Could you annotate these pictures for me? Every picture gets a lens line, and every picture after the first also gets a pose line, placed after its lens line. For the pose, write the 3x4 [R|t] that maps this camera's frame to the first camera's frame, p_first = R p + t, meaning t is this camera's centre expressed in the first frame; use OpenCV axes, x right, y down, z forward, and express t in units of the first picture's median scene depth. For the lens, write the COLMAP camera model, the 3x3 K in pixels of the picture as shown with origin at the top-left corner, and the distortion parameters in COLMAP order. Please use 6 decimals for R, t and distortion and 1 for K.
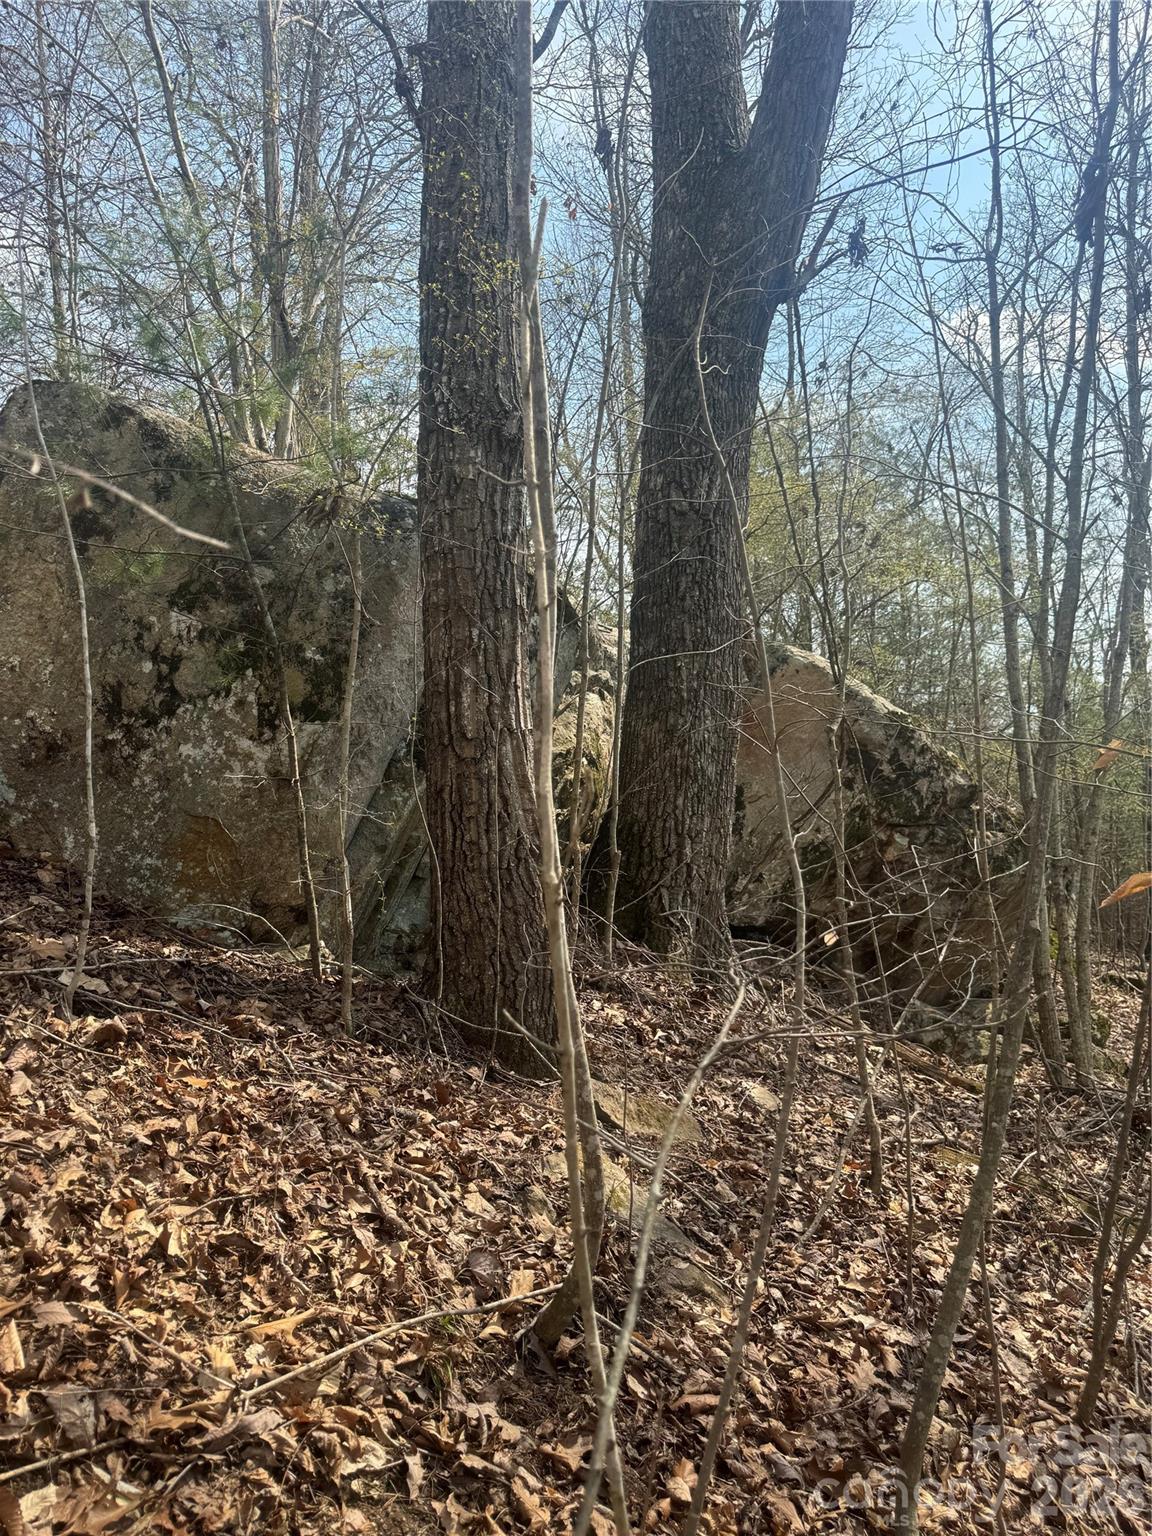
lens RADIAL K [[1105.7, 0, 547.8], [0, 1105.7, 749.1], [0, 0, 1]] dist [0.067262, -0.061795]
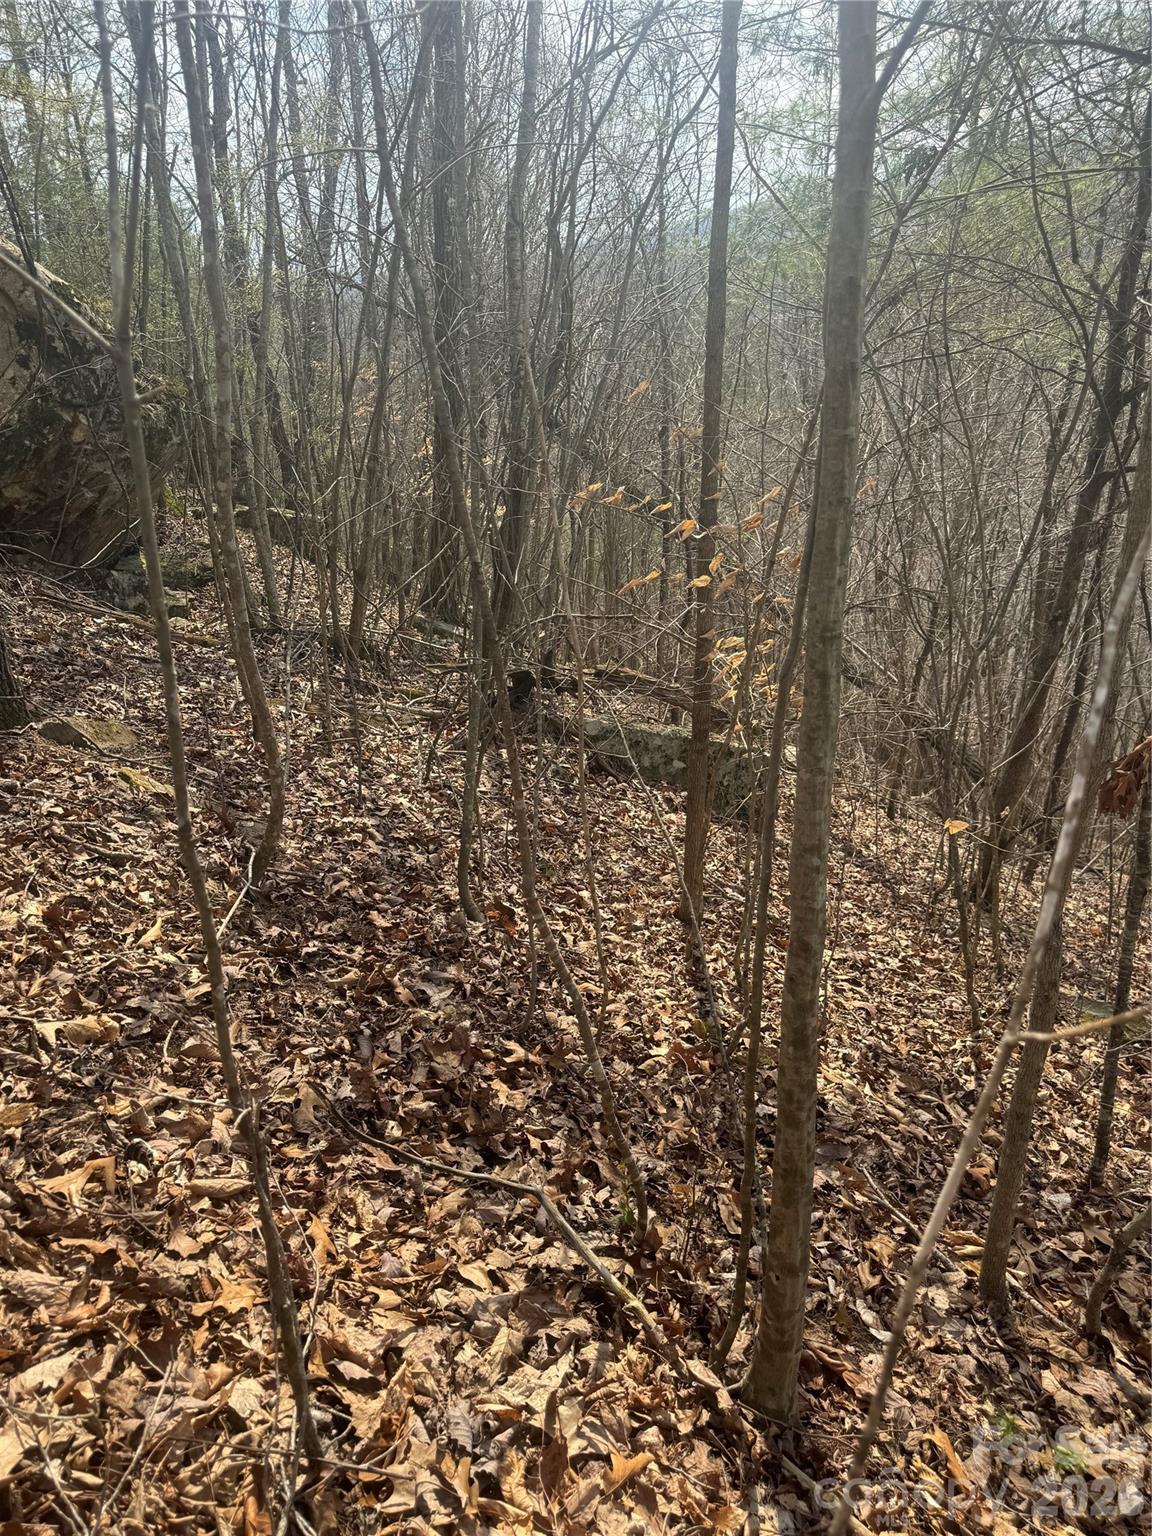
lens RADIAL K [[1105.7, 0, 587.3], [0, 1105.7, 760.8], [0, 0, 1]] dist [0.067262, -0.061795]
pose [[0.653611, -0.266173, 0.708481, -0.401167], [-0.058845, 0.915408, 0.398202, -0.144298], [-0.754540, -0.301960, 0.582658, -0.095715]]
